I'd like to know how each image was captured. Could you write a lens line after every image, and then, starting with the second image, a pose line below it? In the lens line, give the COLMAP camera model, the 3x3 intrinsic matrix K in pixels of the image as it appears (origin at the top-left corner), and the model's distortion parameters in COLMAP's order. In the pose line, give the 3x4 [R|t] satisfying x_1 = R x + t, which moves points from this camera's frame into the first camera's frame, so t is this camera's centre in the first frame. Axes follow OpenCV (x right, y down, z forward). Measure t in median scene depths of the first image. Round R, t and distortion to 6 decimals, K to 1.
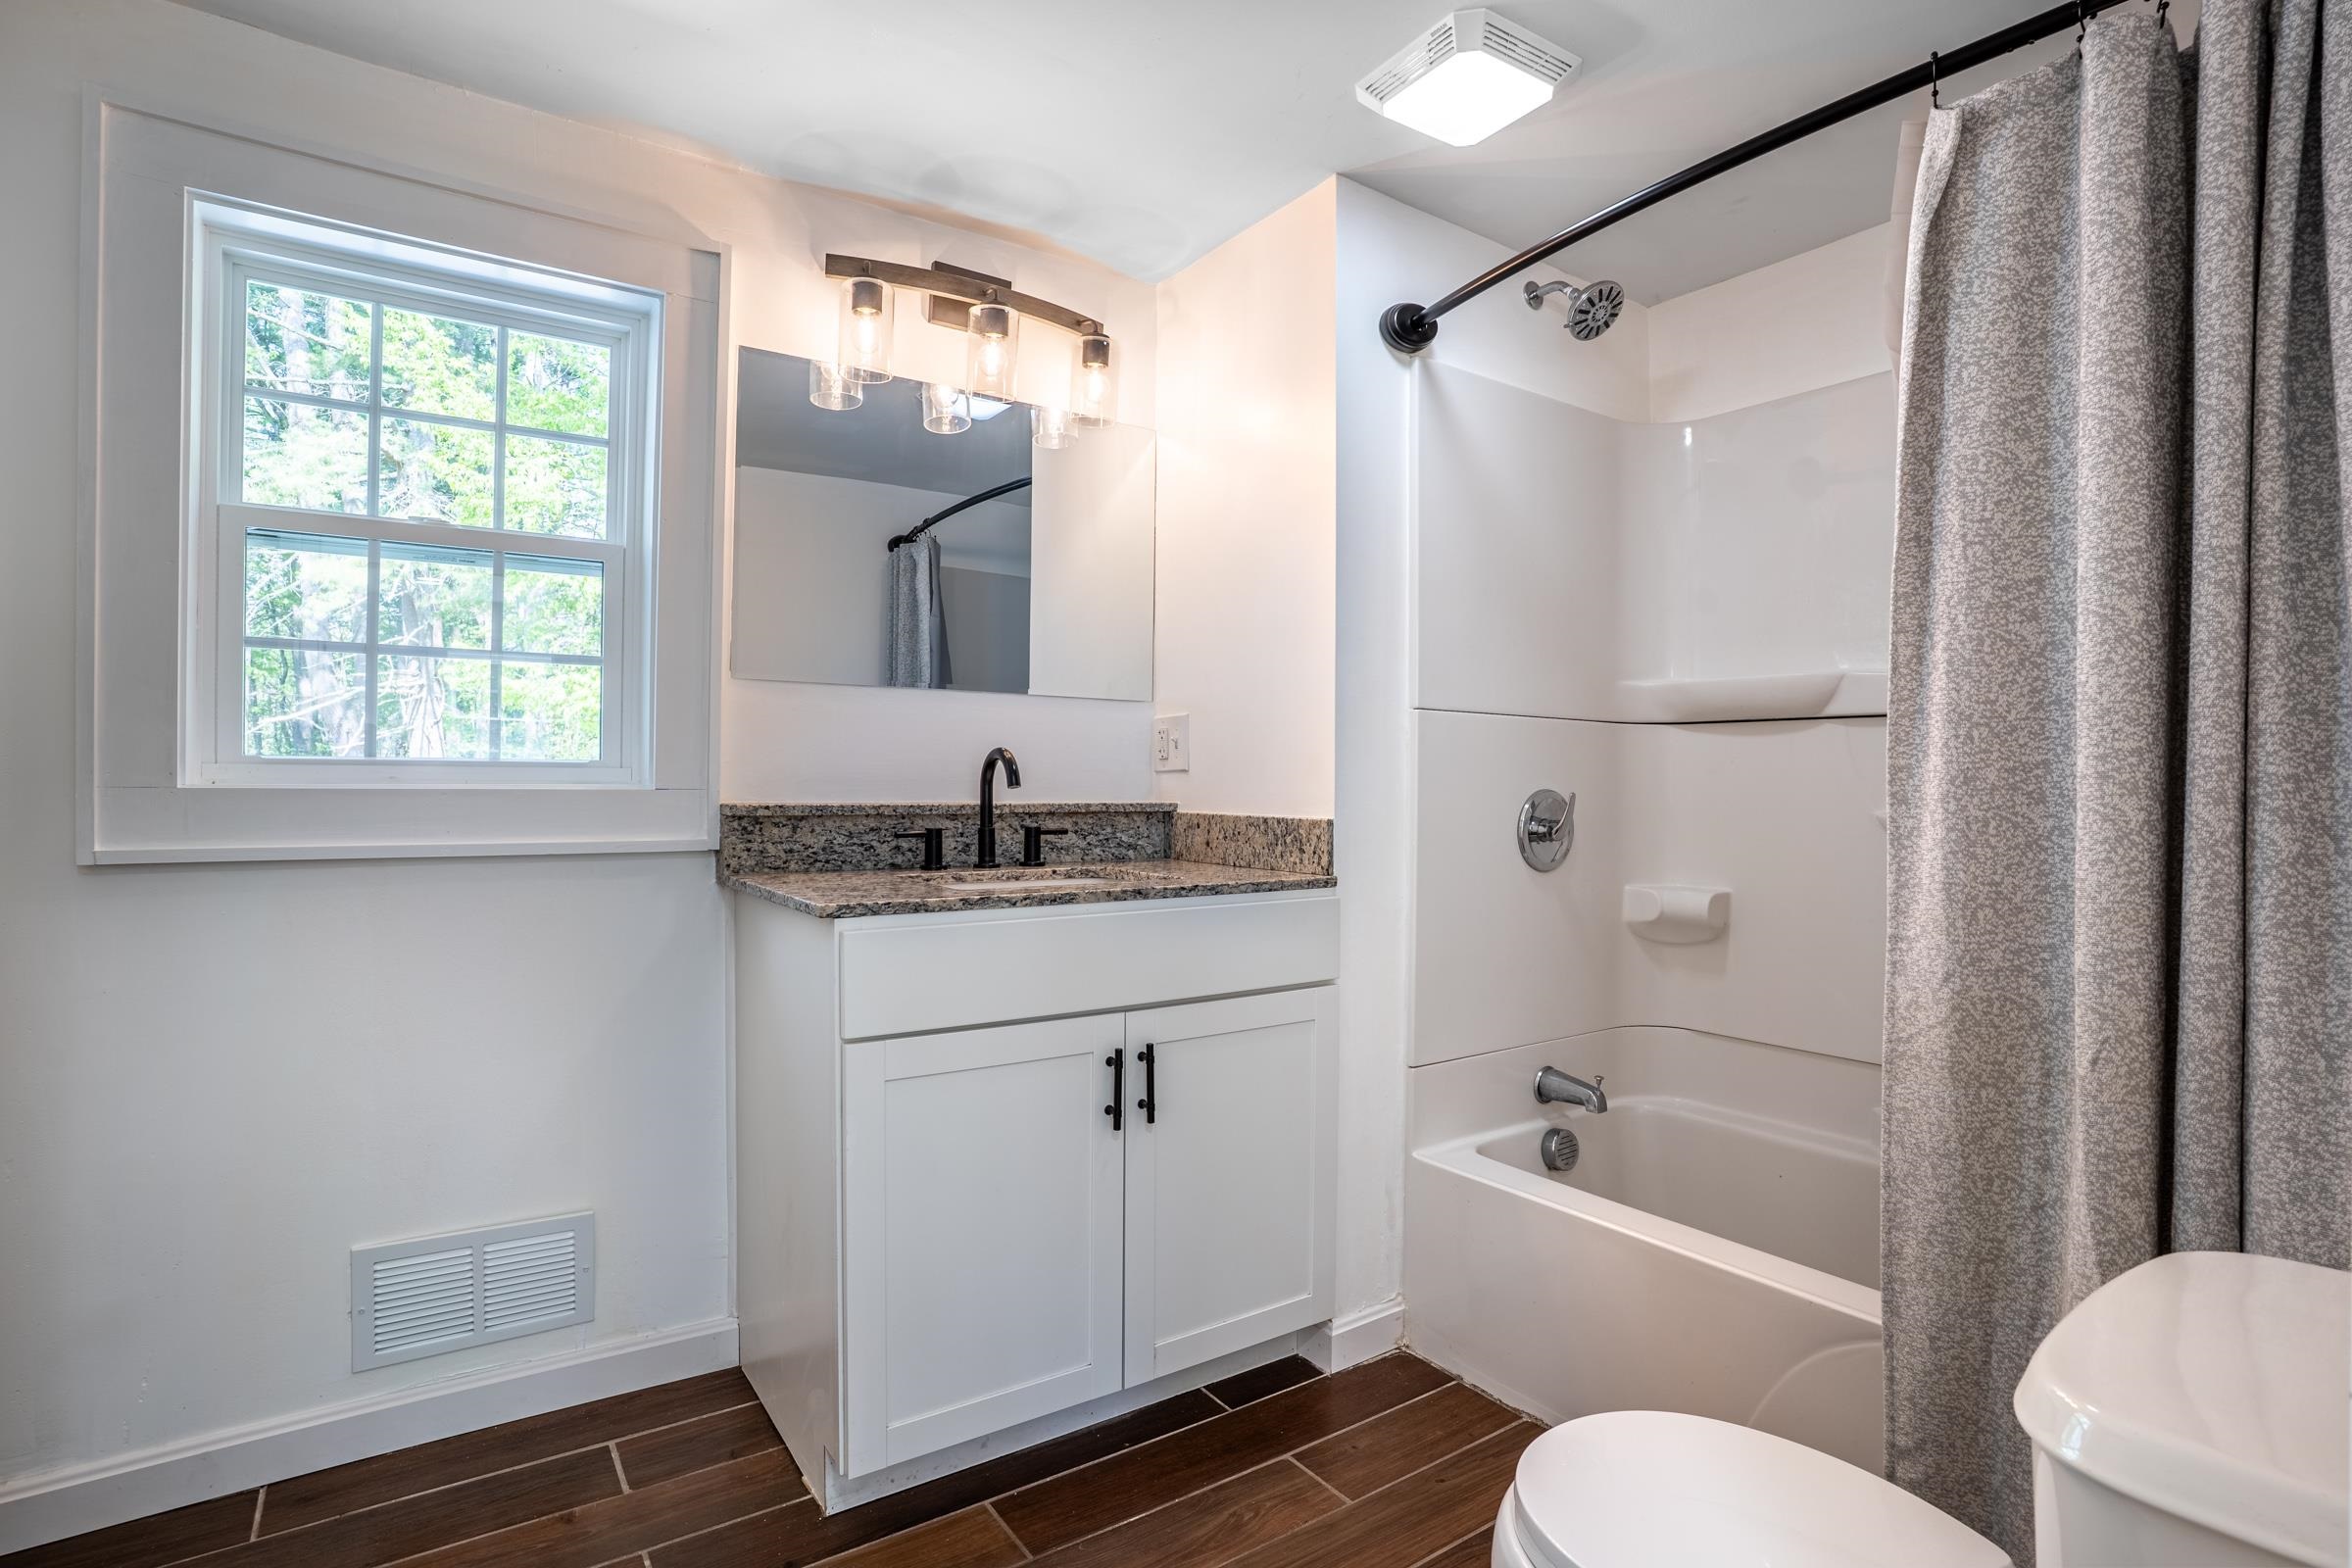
lens RADIAL K [[1155.6, 0, 1182.9], [0, 1155.6, 780.5], [0, 0, 1]] dist [-0.068336, 0.026634]
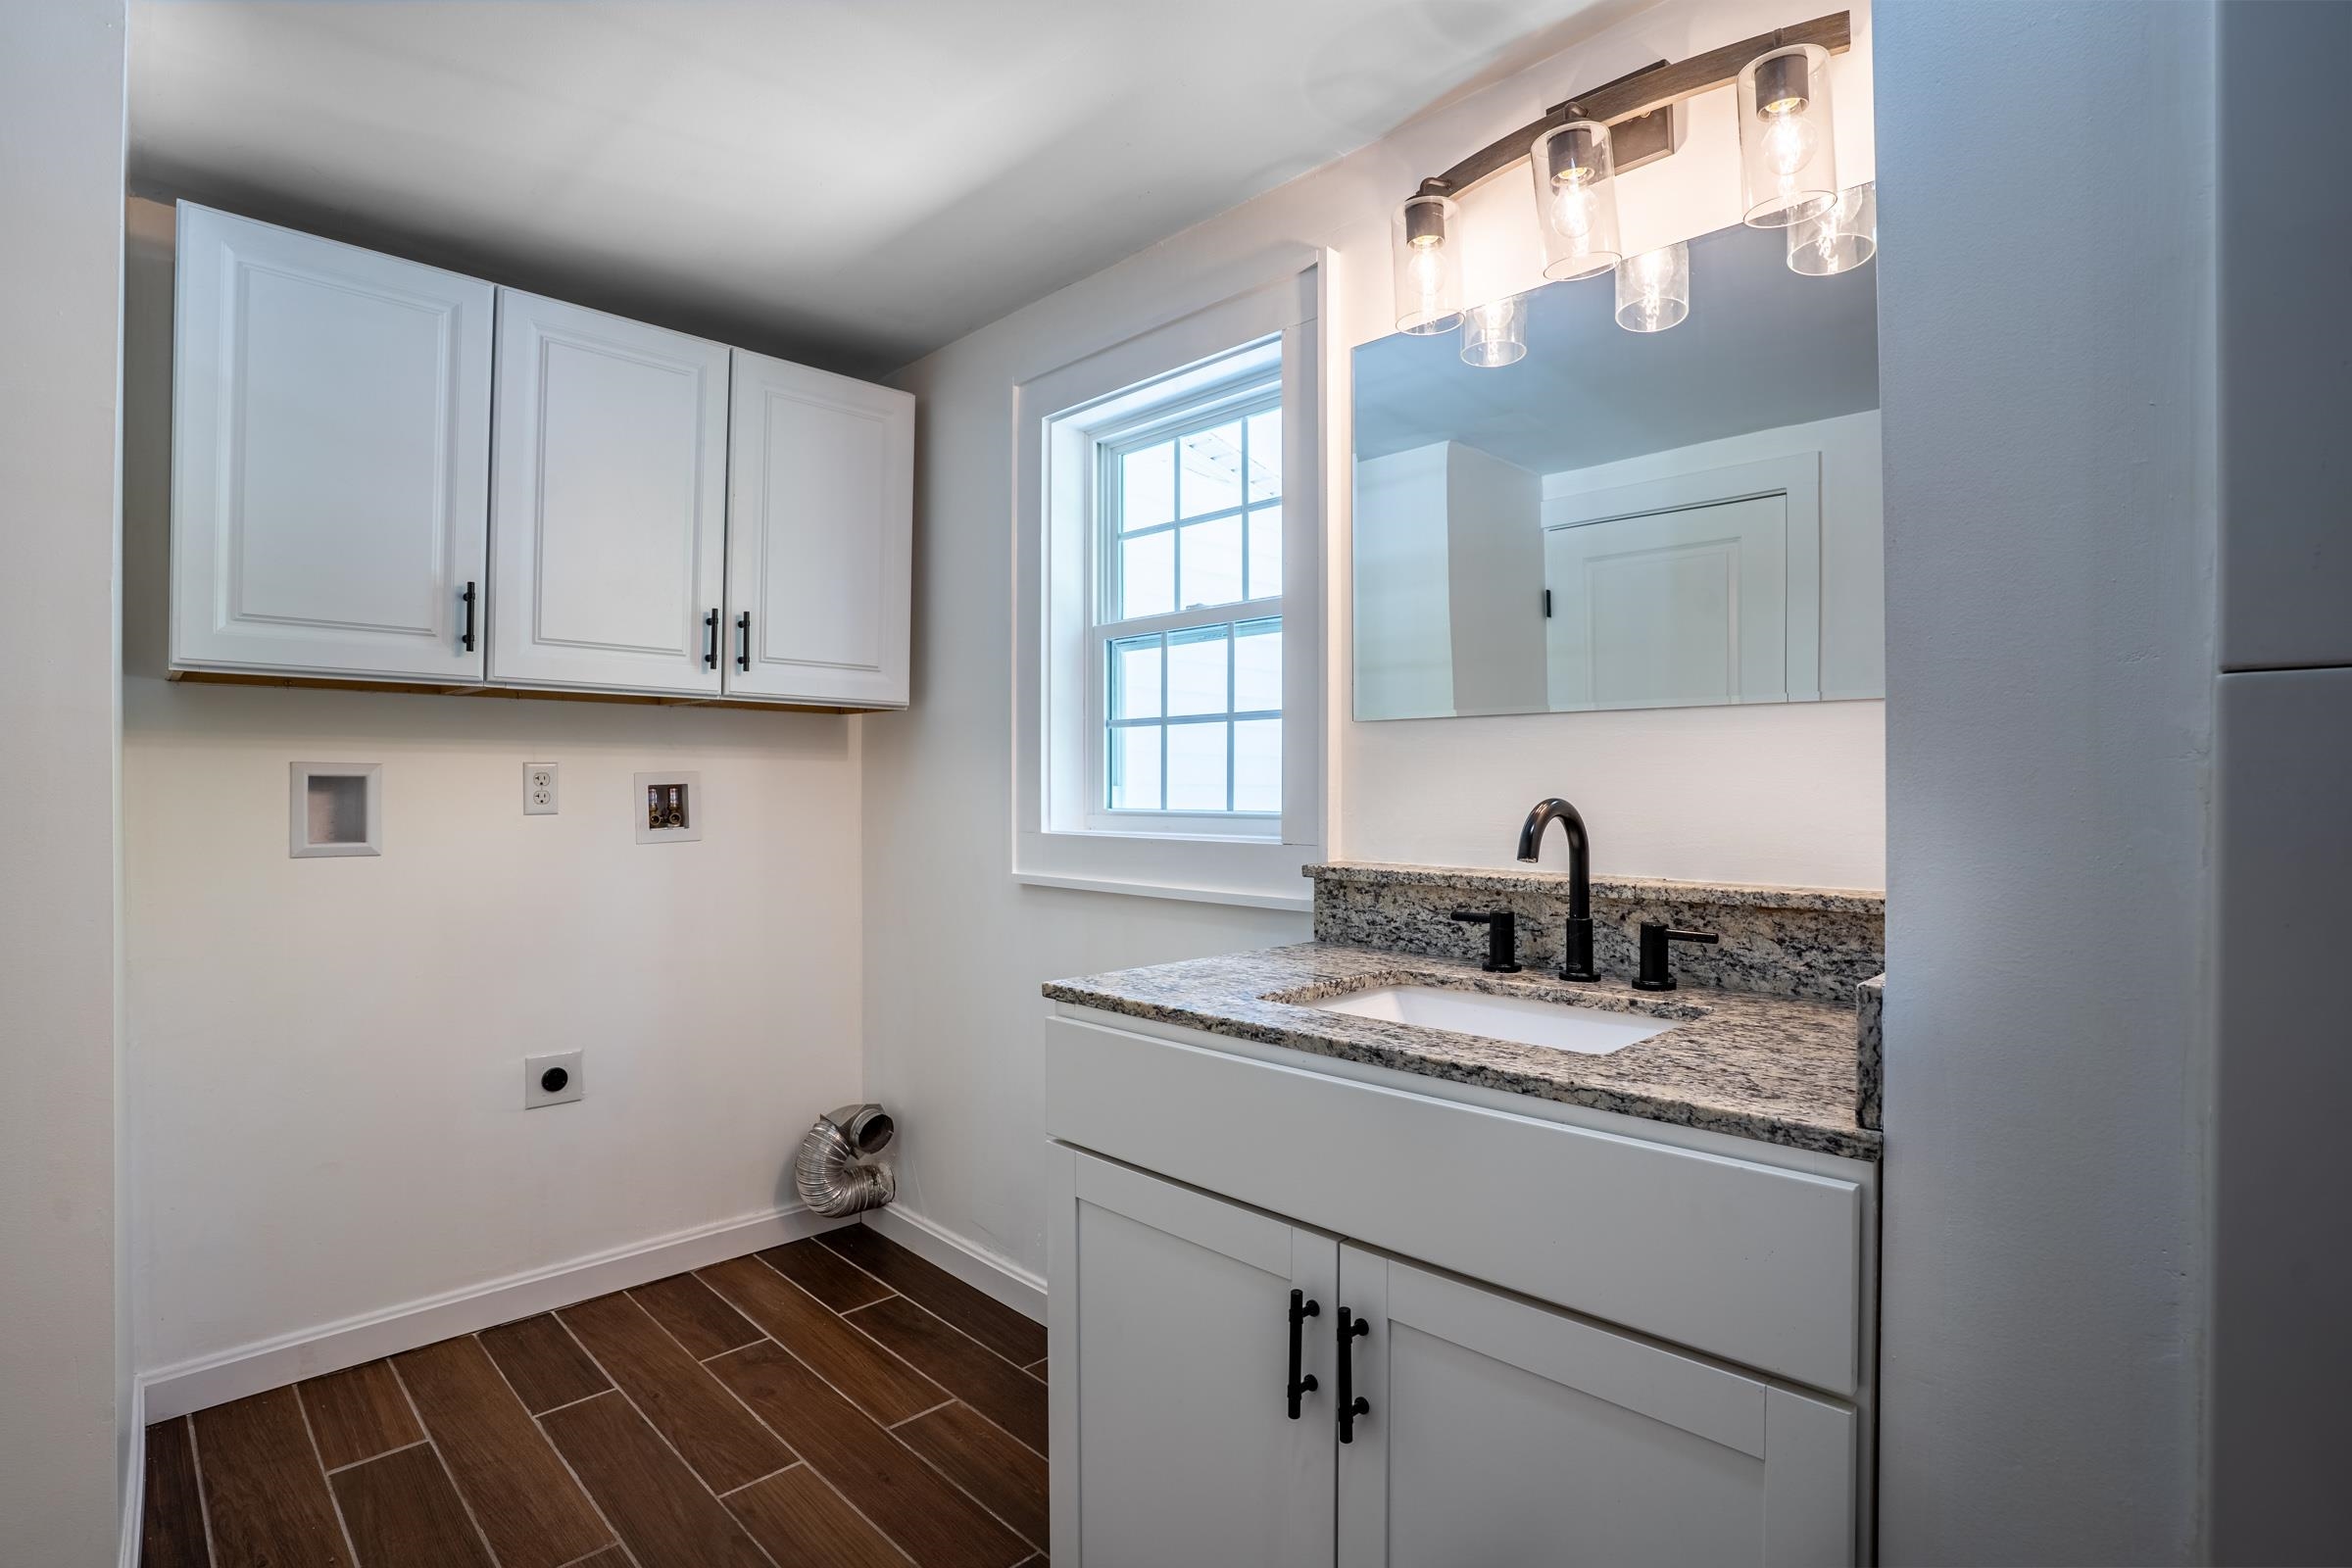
lens RADIAL K [[1155.6, 0, 1179.6], [0, 1155.6, 782.1], [0, 0, 1]] dist [-0.068336, 0.026634]
pose [[0.181904, -0.016195, -0.983183, 0.459439], [-0.001328, 0.999859, -0.016715, -0.027248], [0.983315, 0.004346, 0.181856, 0.699998]]
